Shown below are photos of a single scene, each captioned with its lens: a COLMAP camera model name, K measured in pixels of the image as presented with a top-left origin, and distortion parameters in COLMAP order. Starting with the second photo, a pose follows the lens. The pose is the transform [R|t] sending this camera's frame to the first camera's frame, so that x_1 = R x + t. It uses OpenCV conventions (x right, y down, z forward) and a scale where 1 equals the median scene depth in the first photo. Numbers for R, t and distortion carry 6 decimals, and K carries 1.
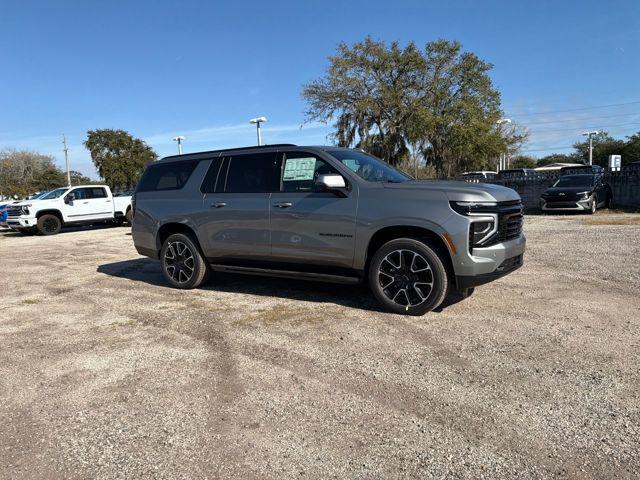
lens RADIAL K [[445.8, 0, 315.6], [0, 445.8, 249.4], [0, 0, 1]] dist [0.077192, -0.109751]
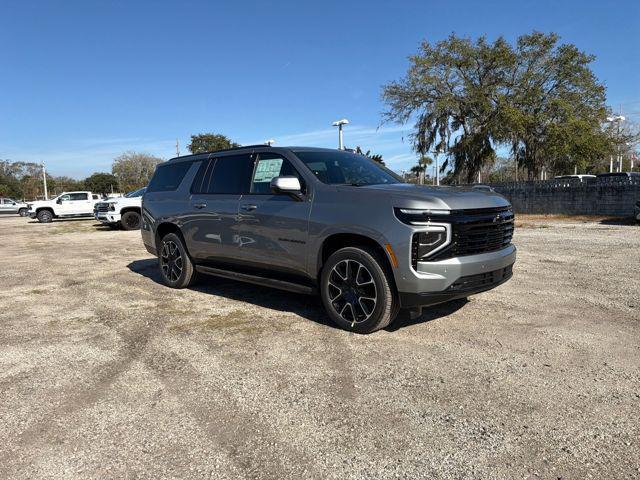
lens RADIAL K [[446.2, 0, 316.1], [0, 446.2, 241.1], [0, 0, 1]] dist [0.076562, -0.096353]
pose [[0.977571, 0.037162, -0.207301, 0.222215], [-0.041808, 0.998962, -0.018078, -0.012539], [0.206414, 0.026339, 0.978110, 0.068845]]
